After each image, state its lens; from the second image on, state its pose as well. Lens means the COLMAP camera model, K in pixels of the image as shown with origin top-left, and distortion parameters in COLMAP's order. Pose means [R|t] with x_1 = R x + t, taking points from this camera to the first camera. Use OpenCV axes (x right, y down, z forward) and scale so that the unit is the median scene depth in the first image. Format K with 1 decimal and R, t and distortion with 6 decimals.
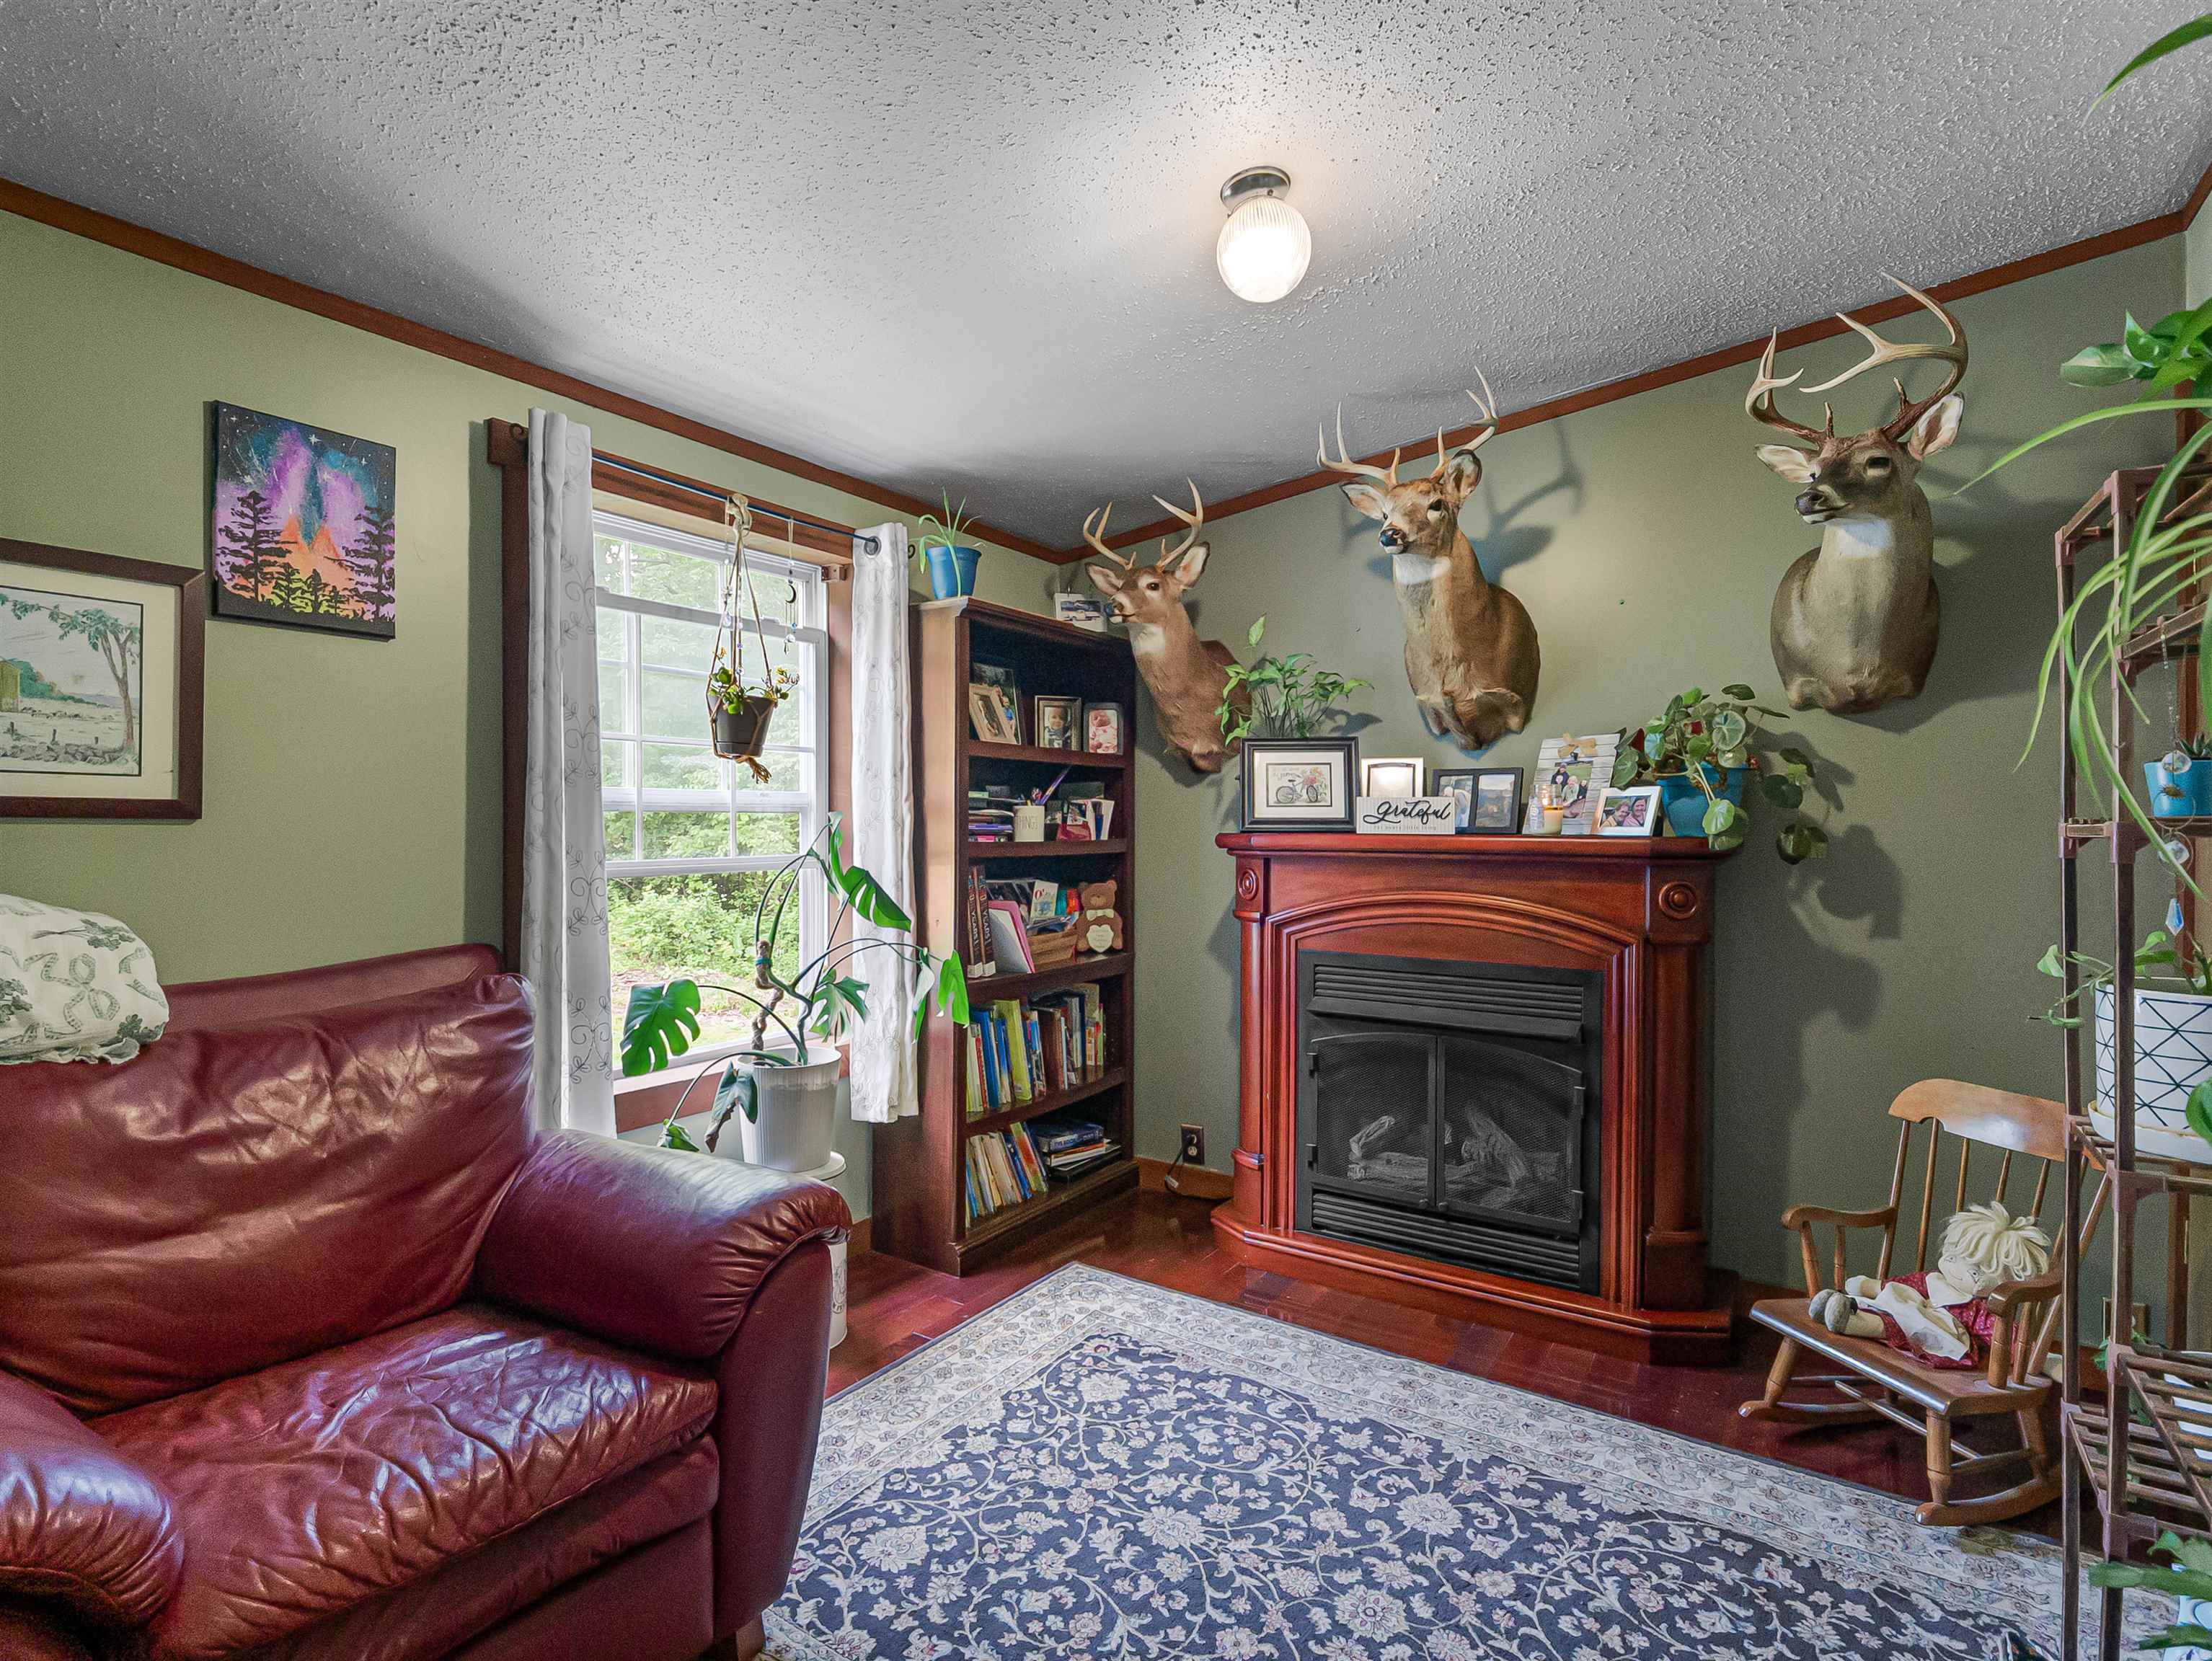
lens RADIAL K [[1082.7, 0, 1122.5], [0, 1082.7, 837.0], [0, 0, 1]] dist [-0.000393, -0.003463]
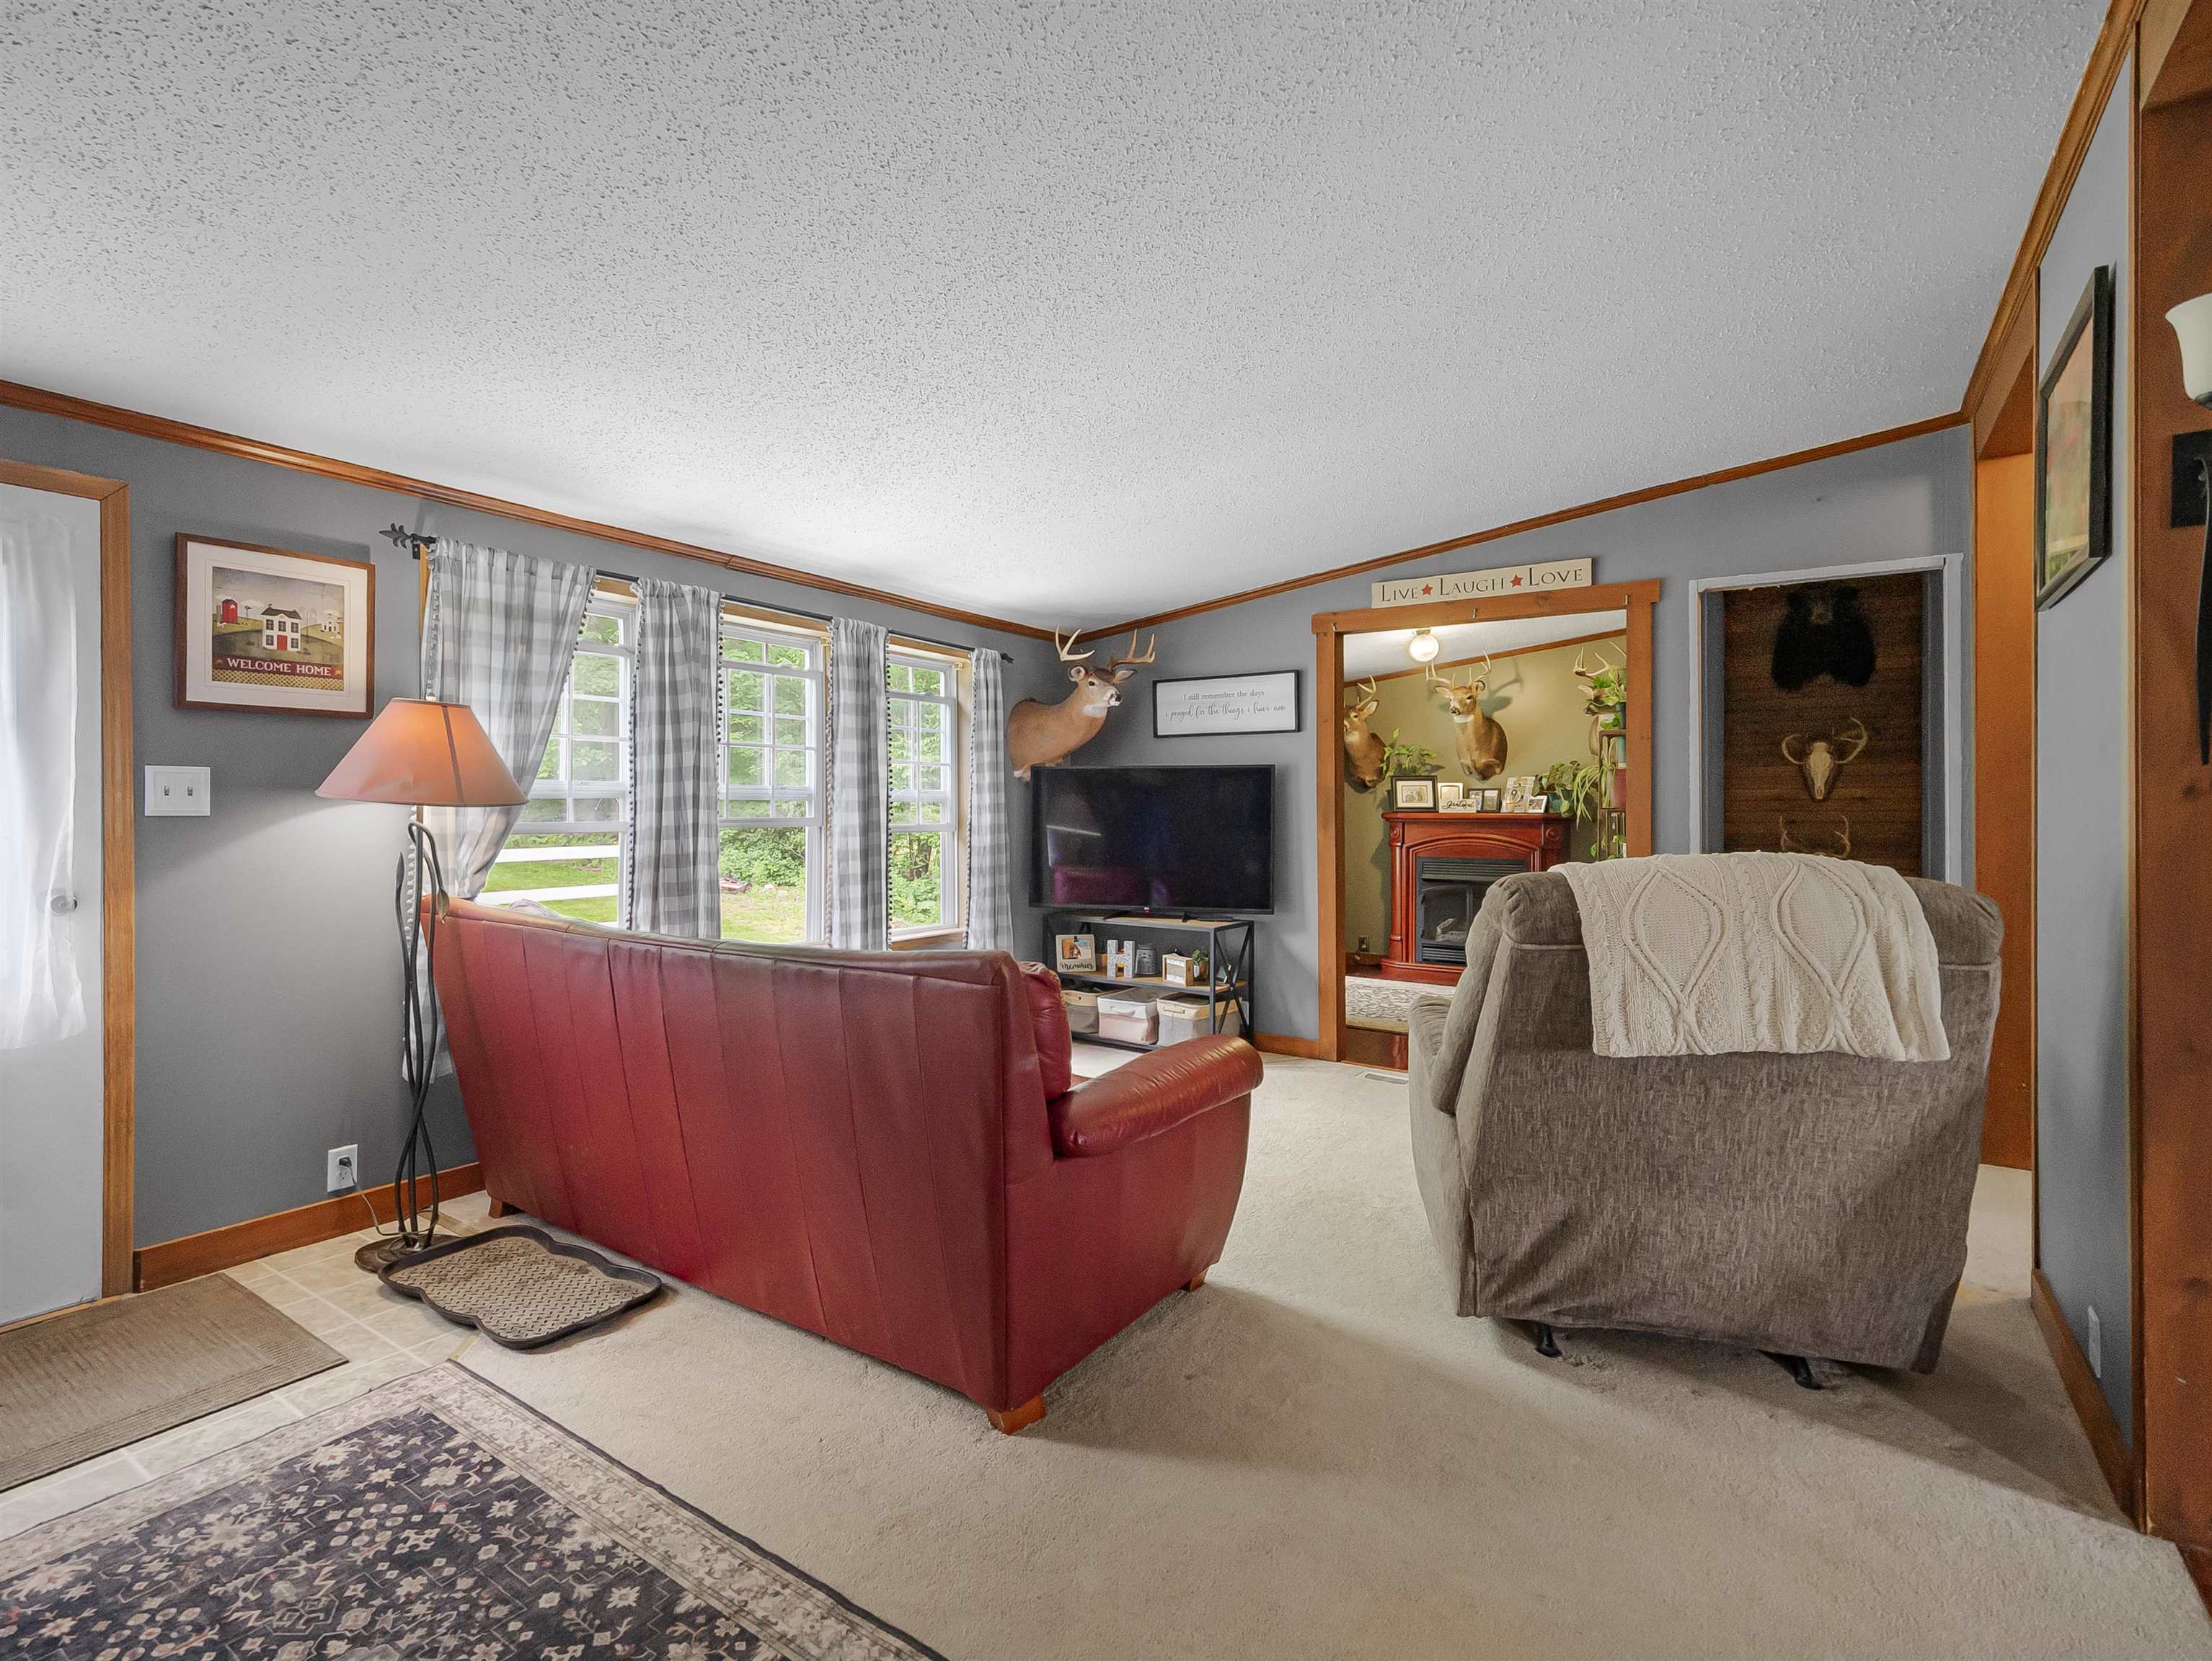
lens RADIAL K [[1082.7, 0, 1105.8], [0, 1082.7, 813.7], [0, 0, 1]] dist [-0.000393, -0.003463]
pose [[0.999926, -0.001559, -0.012084, -0.560839], [0.001461, 0.999966, -0.008106, 0.019604], [0.012096, 0.008088, 0.999894, -1.646306]]
